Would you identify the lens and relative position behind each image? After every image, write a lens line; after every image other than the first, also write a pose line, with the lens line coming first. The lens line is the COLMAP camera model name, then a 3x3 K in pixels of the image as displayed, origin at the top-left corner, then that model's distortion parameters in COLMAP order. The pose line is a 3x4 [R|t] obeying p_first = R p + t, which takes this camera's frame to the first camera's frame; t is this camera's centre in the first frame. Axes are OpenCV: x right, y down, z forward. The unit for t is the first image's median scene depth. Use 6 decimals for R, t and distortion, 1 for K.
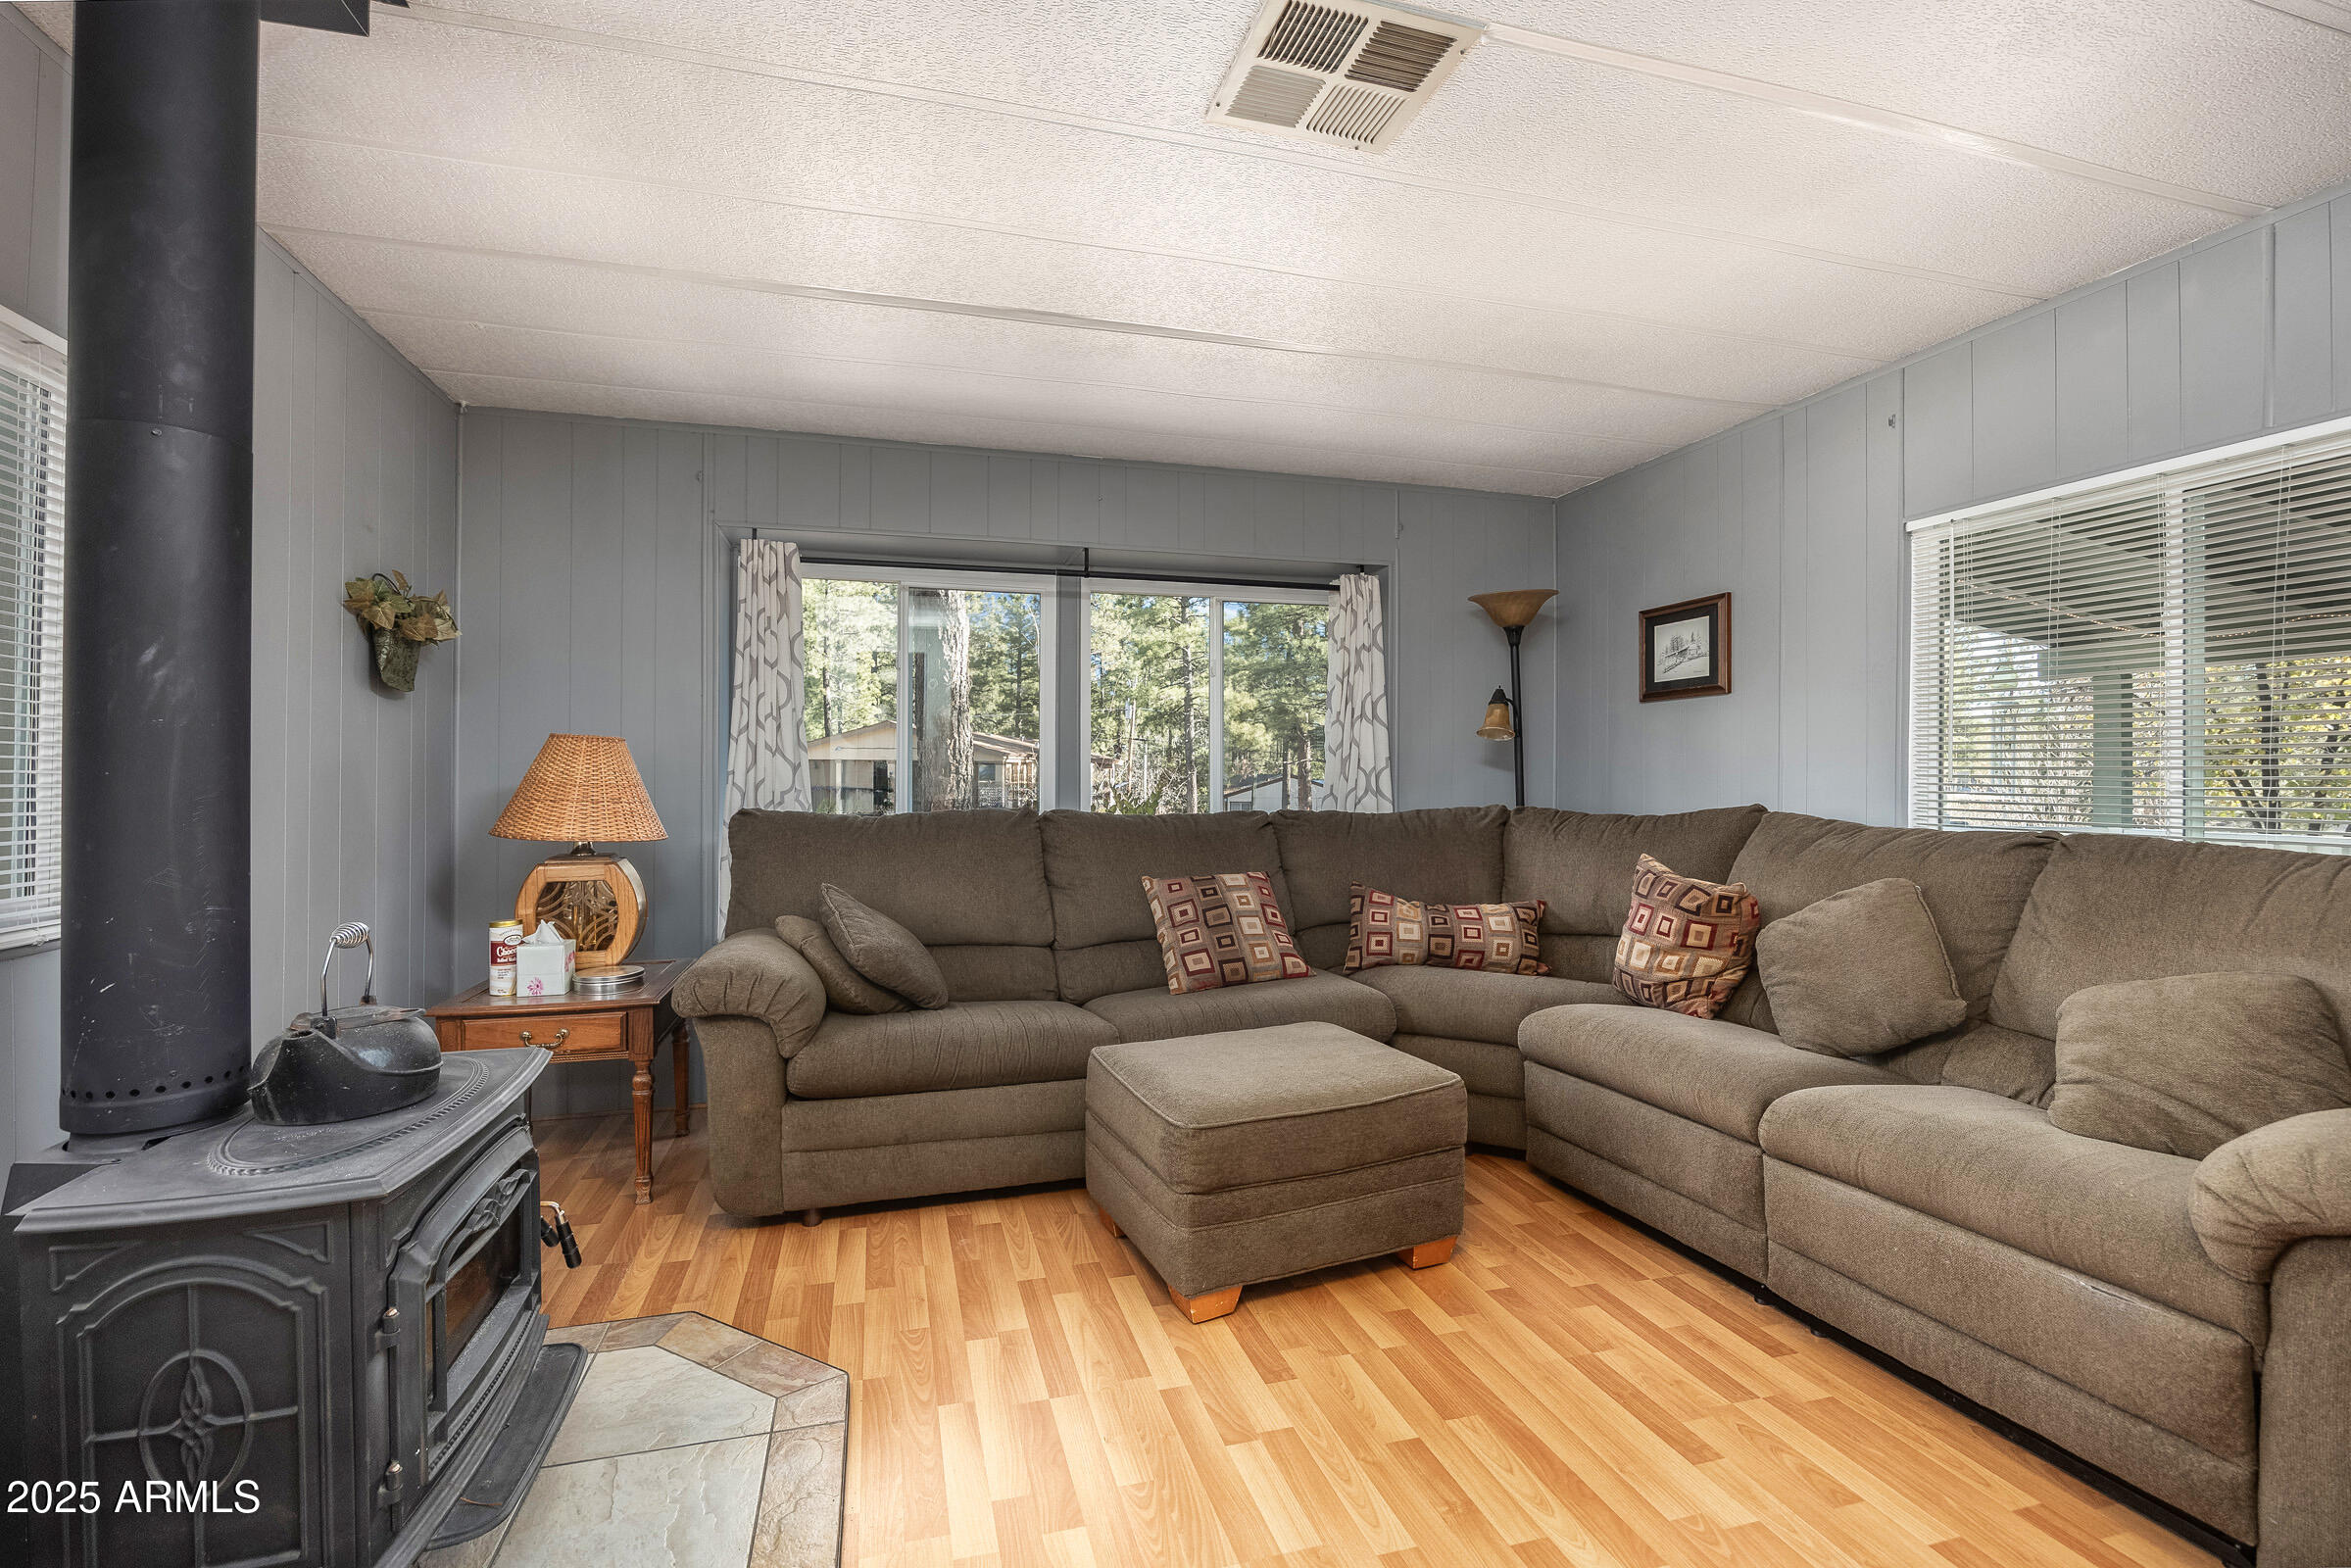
lens RADIAL K [[1045.2, 0, 1172.6], [0, 1045.2, 790.8], [0, 0, 1]] dist [-0.012798, 0.001409]
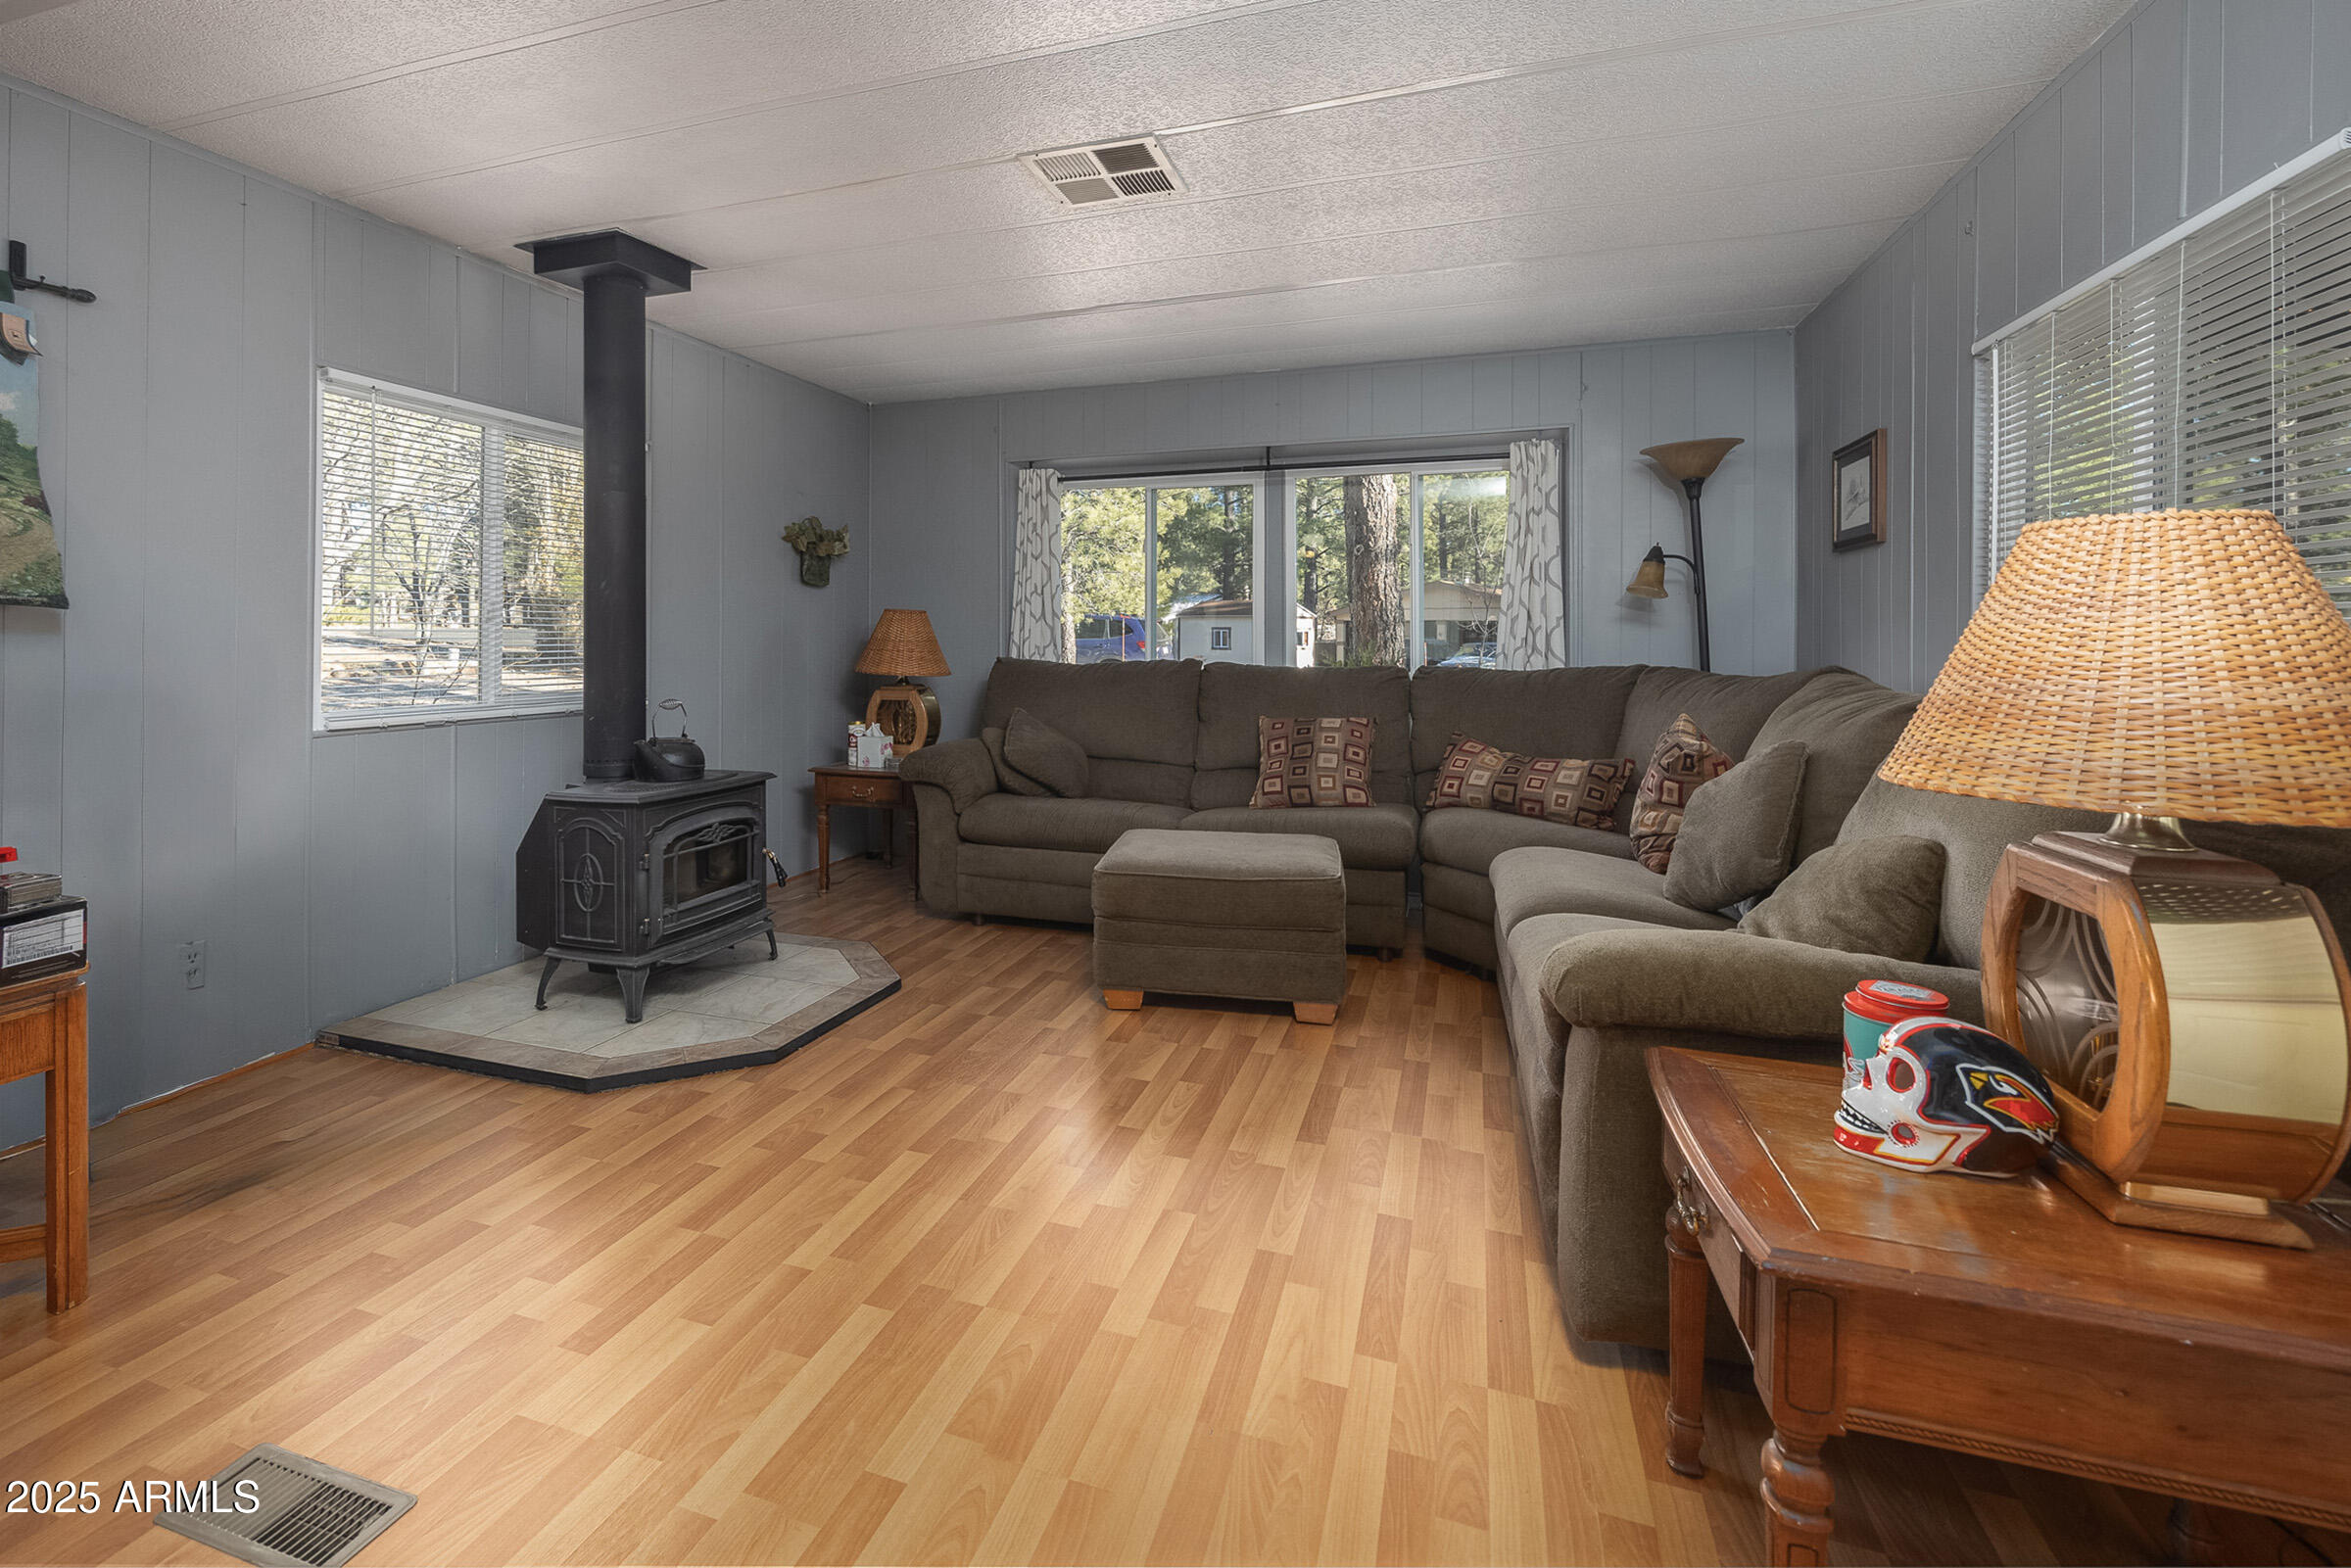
lens RADIAL K [[1076.8, 0, 1078.5], [0, 1076.8, 666.5], [0, 0, 1]] dist [-0.003091, 0.000515]
pose [[0.804737, 0.016955, -0.593389, 0.714704], [-0.008296, 0.999816, 0.017317, 0.003321], [0.593573, -0.009013, 0.804729, -0.196069]]
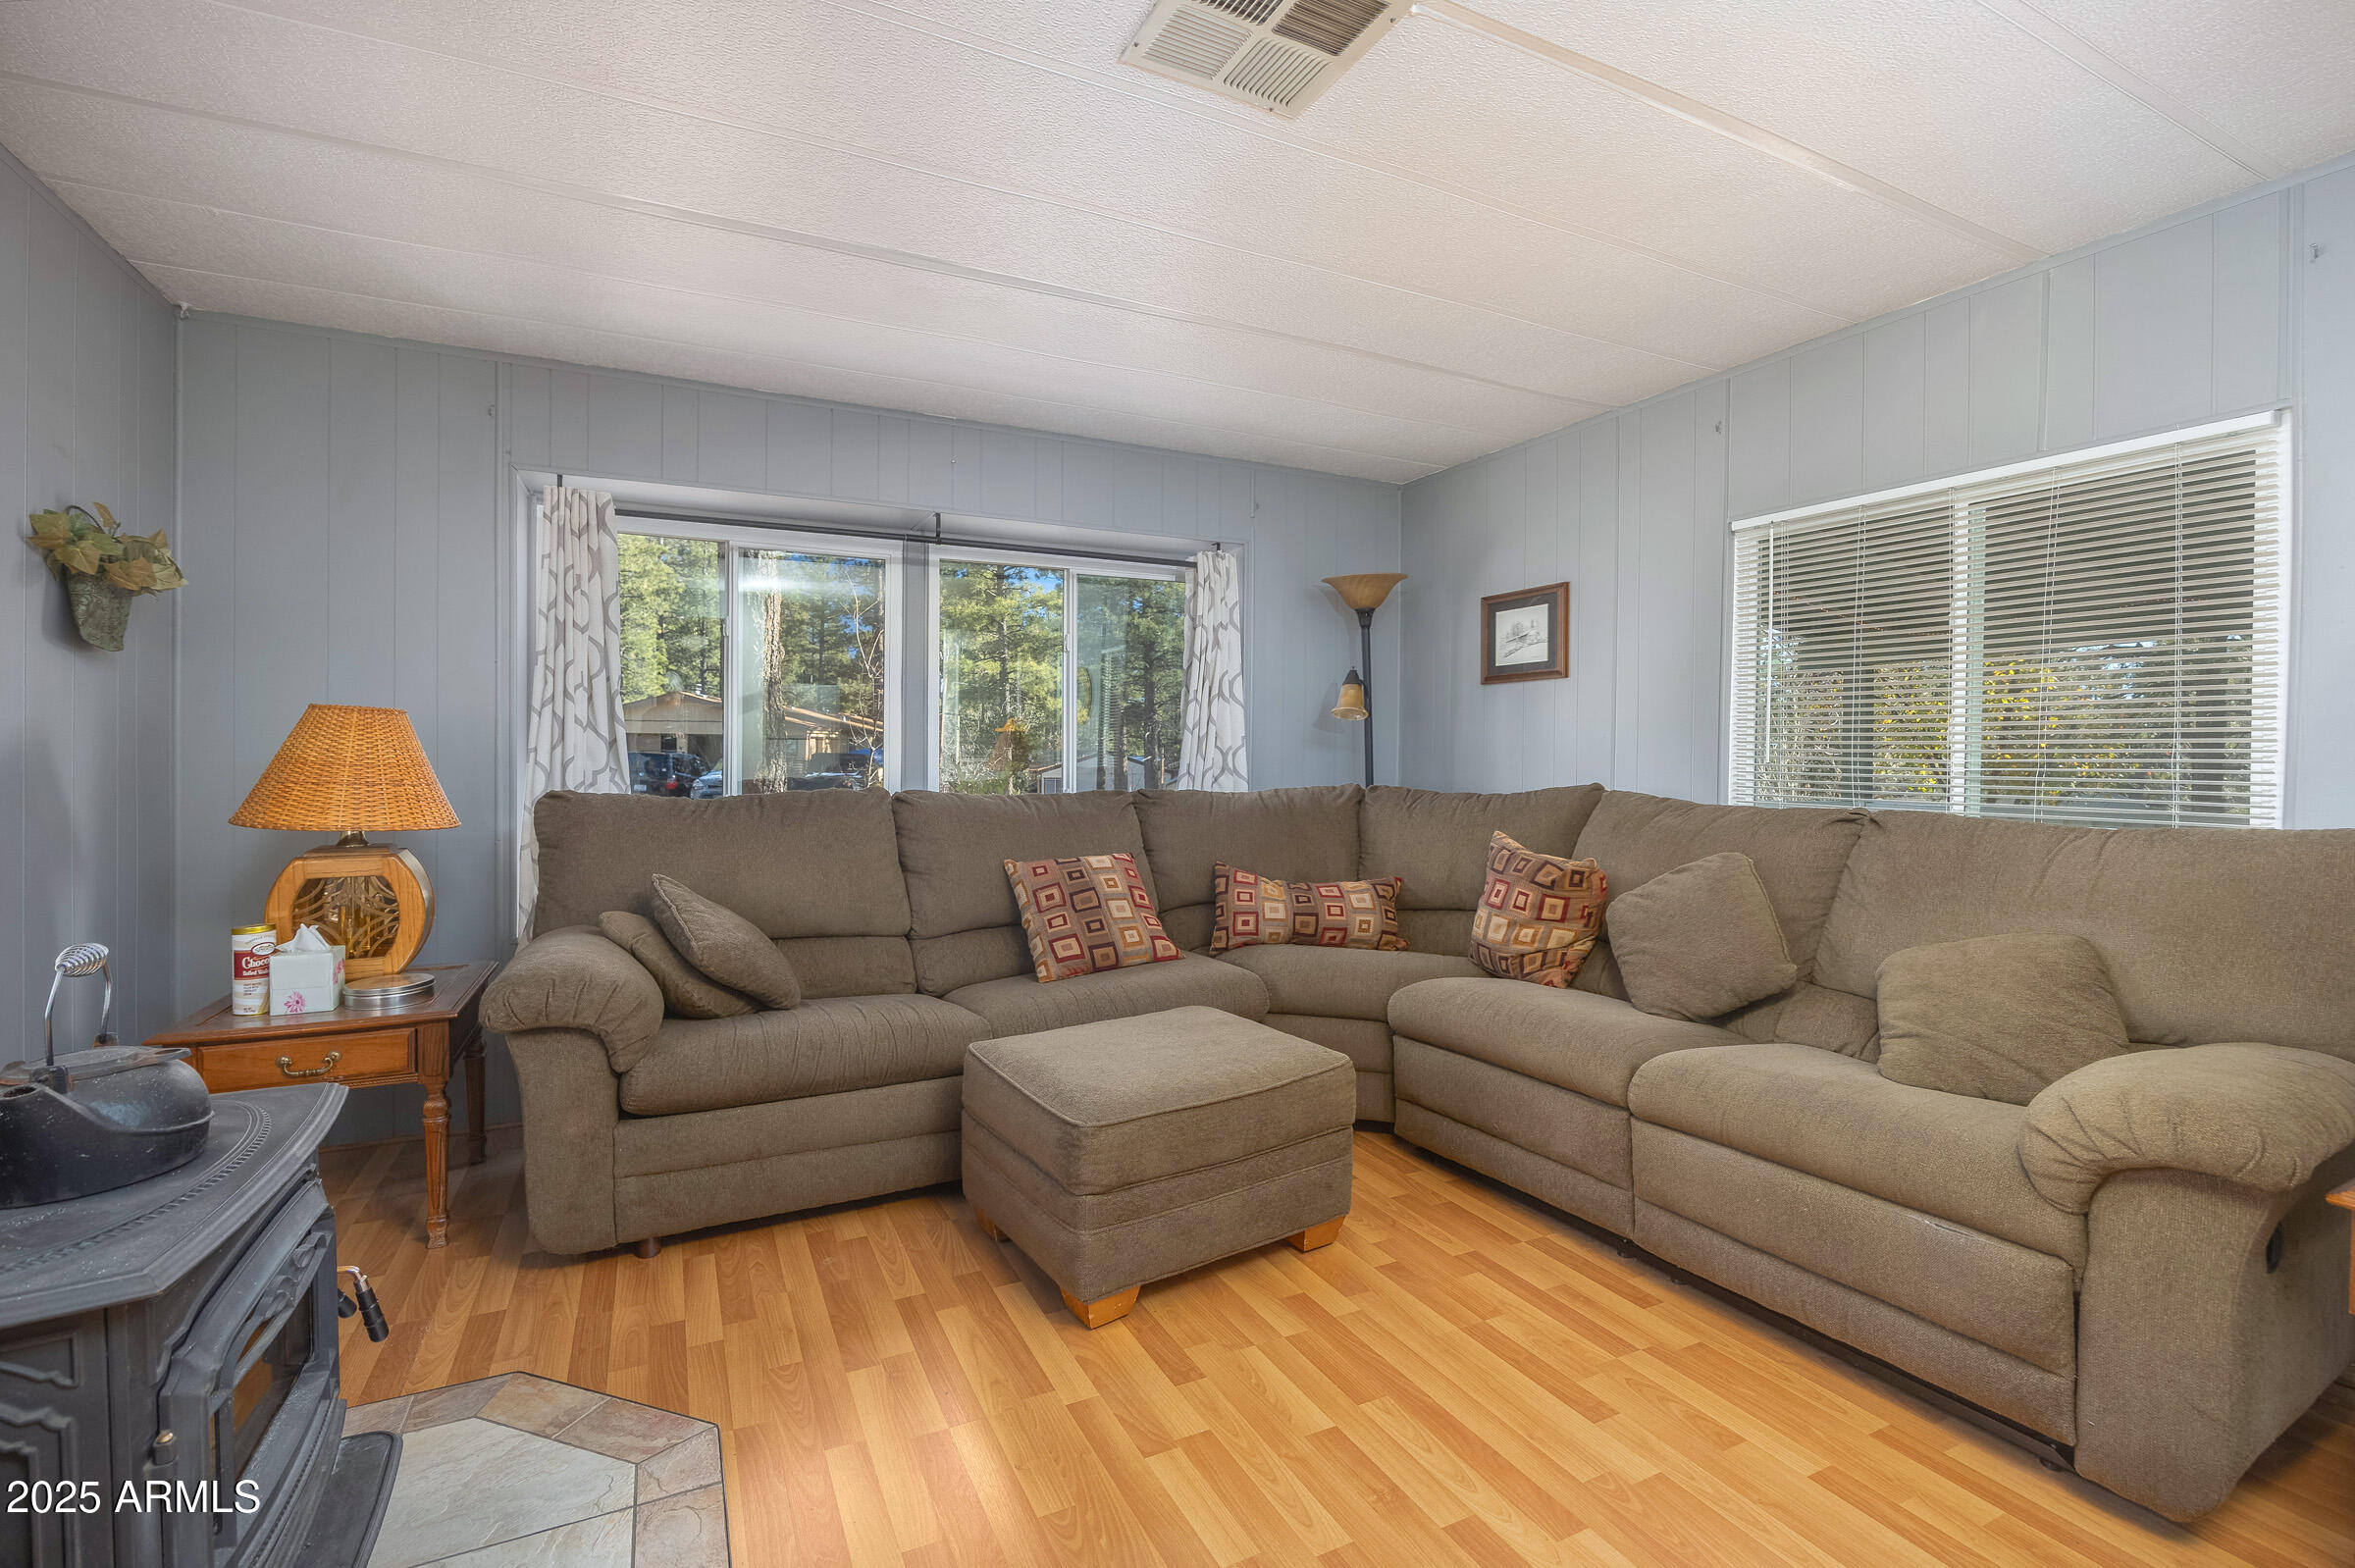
lens RADIAL K [[1047.2, 0, 1179.7], [0, 1047.2, 778.3], [0, 0, 1]] dist [-0.011911, 0.001181]
pose [[0.982946, -0.001829, 0.183887, -0.061771], [-0.000195, 0.999940, 0.010985, -0.004177], [-0.183896, -0.010833, 0.982886, 0.039175]]
